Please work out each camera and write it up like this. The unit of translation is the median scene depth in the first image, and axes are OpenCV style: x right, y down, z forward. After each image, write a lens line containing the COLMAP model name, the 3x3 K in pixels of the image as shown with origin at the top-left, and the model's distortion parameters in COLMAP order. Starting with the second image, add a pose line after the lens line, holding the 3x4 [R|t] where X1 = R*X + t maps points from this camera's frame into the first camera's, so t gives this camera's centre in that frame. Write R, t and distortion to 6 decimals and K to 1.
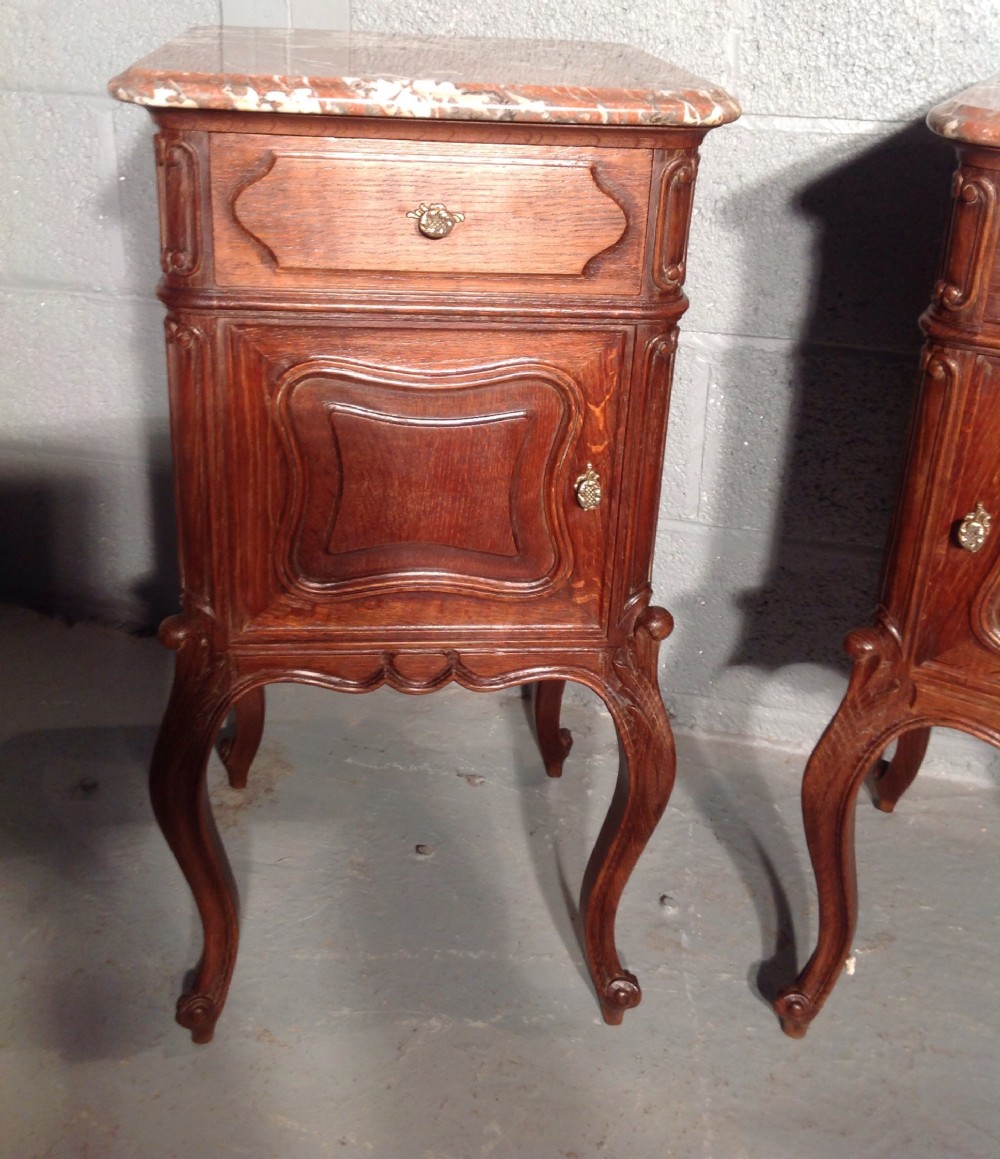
lens RADIAL K [[1282.5, 0, 498.1], [0, 1282.5, 488.5], [0, 0, 1]] dist [0.128119, -0.301263]
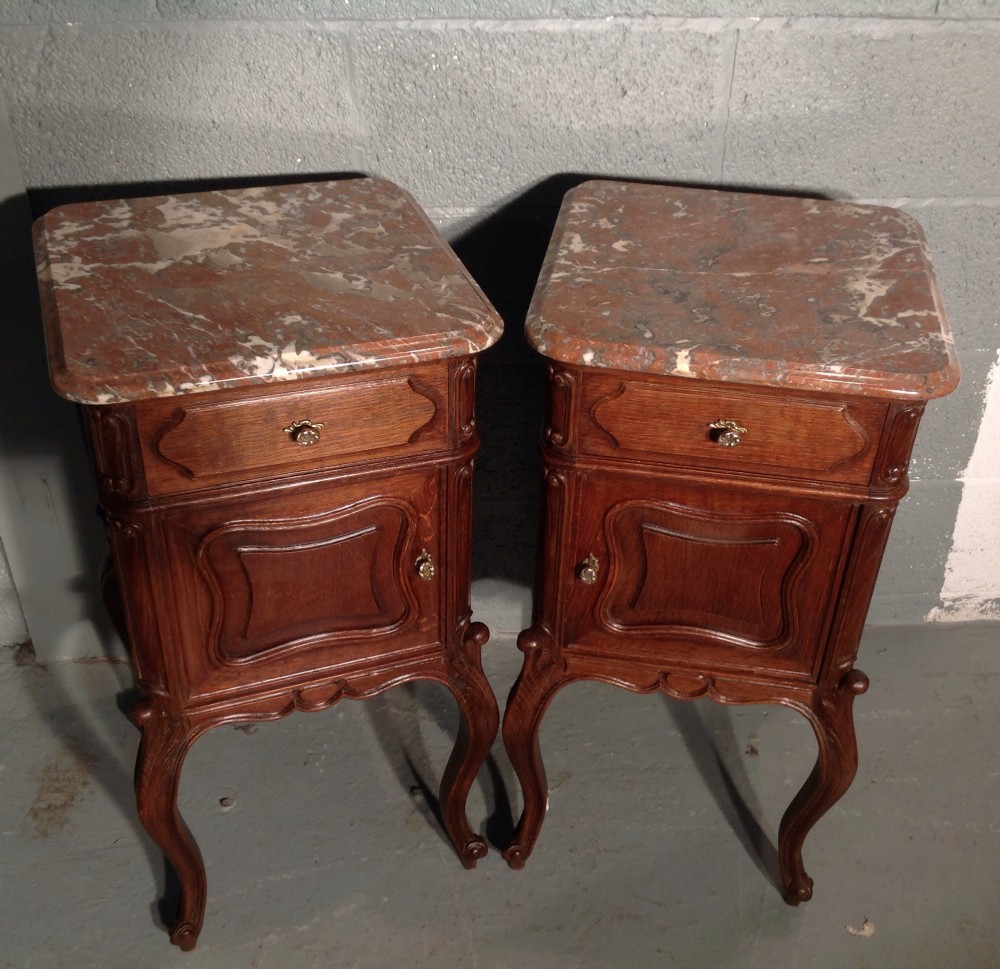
lens RADIAL K [[1243.6, 0, 549.4], [0, 1243.6, 496.1], [0, 0, 1]] dist [0.162406, -0.431090]
pose [[0.937206, -0.202569, 0.283920, -0.067424], [0.132204, 0.959628, 0.248268, -0.385546], [-0.322749, -0.195143, 0.926149, -0.292781]]
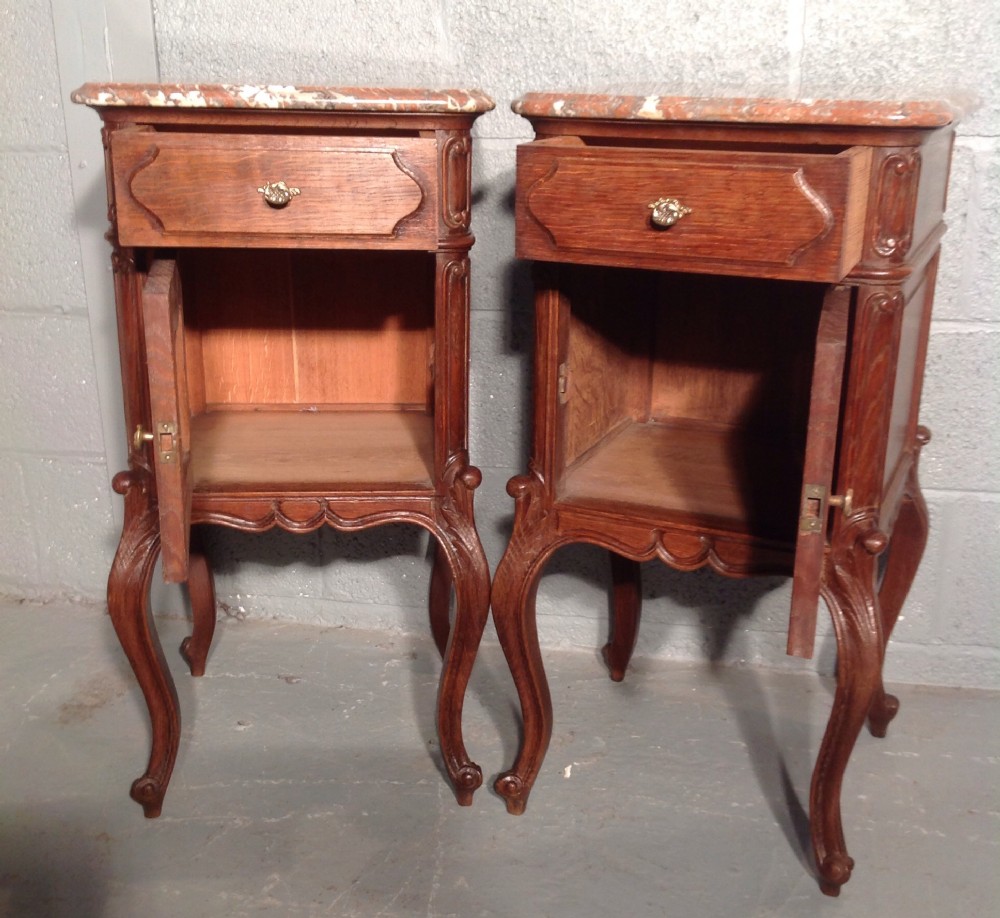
lens RADIAL K [[1283.5, 0, 501.9], [0, 1283.5, 502.4], [0, 0, 1]] dist [0.152138, -0.400486]
pose [[0.997419, -0.051853, 0.049664, 0.189973], [0.055613, 0.995432, -0.077603, 0.239815], [-0.045413, 0.080164, 0.995747, -0.372435]]
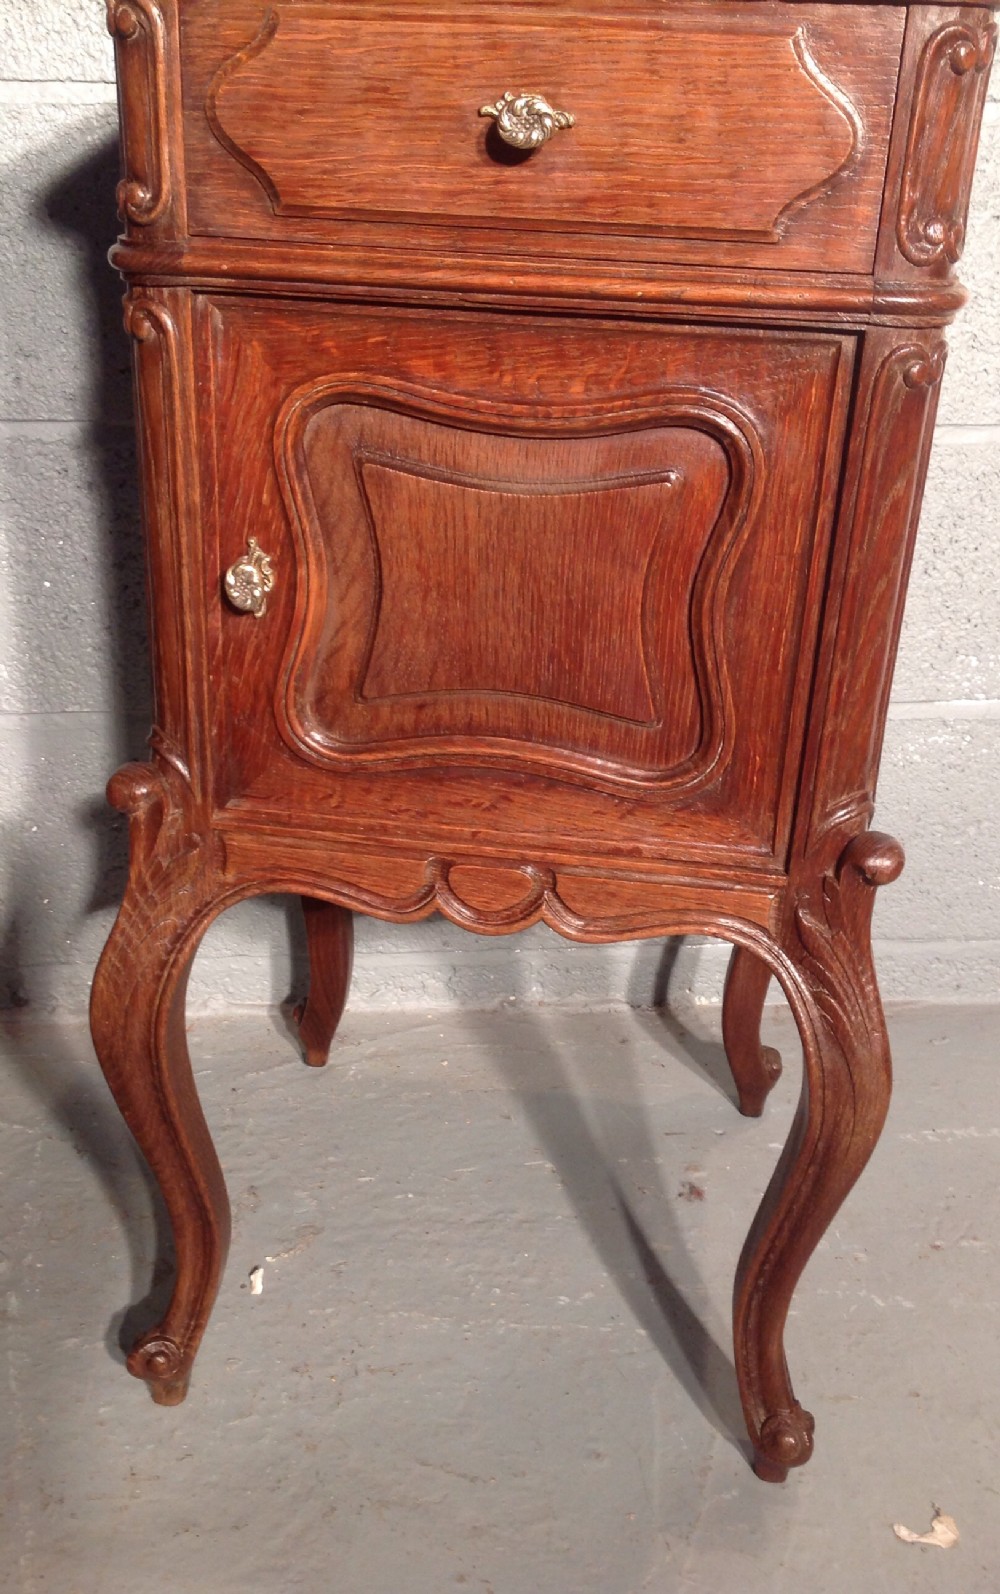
lens RADIAL K [[1515.7, 0, 500.0], [0, 1515.7, 797.0], [0, 0, 1]] dist [0.127854, -0.276509]
pose [[0.939405, -0.139232, 0.313261, 0.209293], [0.137769, 0.990099, 0.026920, 0.126922], [-0.313908, 0.017869, 0.949285, 0.205531]]
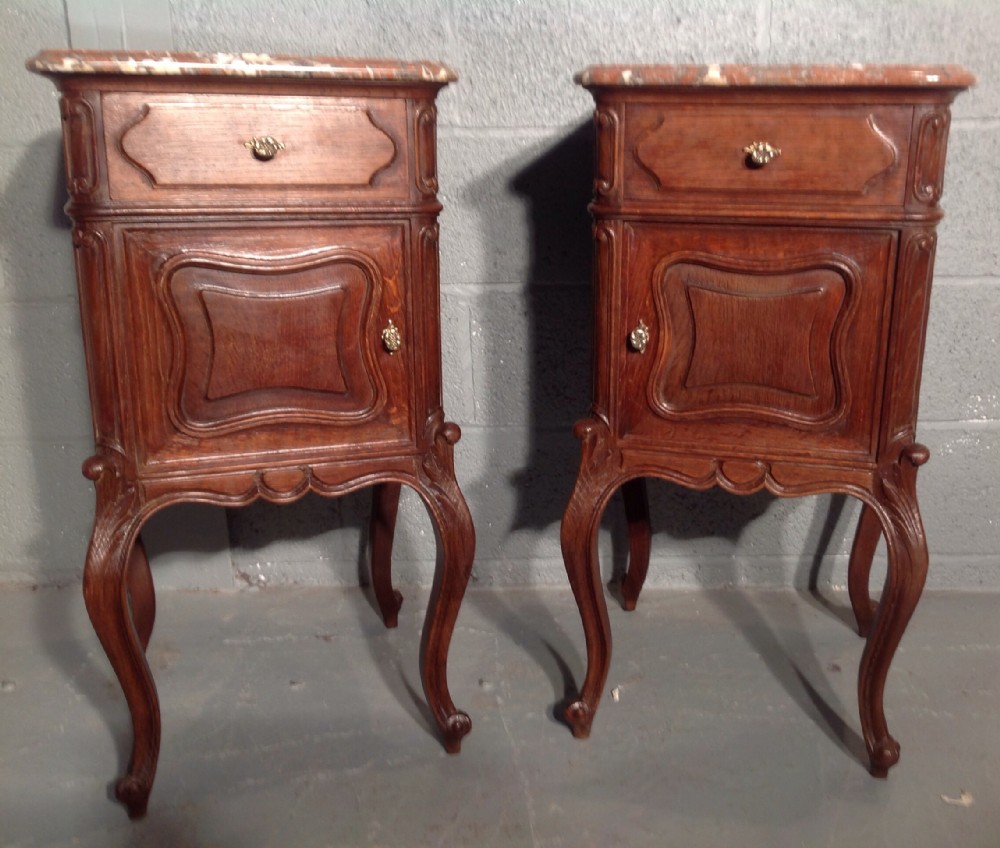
lens RADIAL K [[1087.0, 0, 570.3], [0, 1087.0, 425.0], [0, 0, 1]] dist [0.143180, -0.327467]
pose [[0.965318, -0.103868, 0.239525, -0.039254], [0.134093, 0.984446, -0.113516, 0.253432], [-0.224009, 0.141698, 0.964231, -0.221950]]
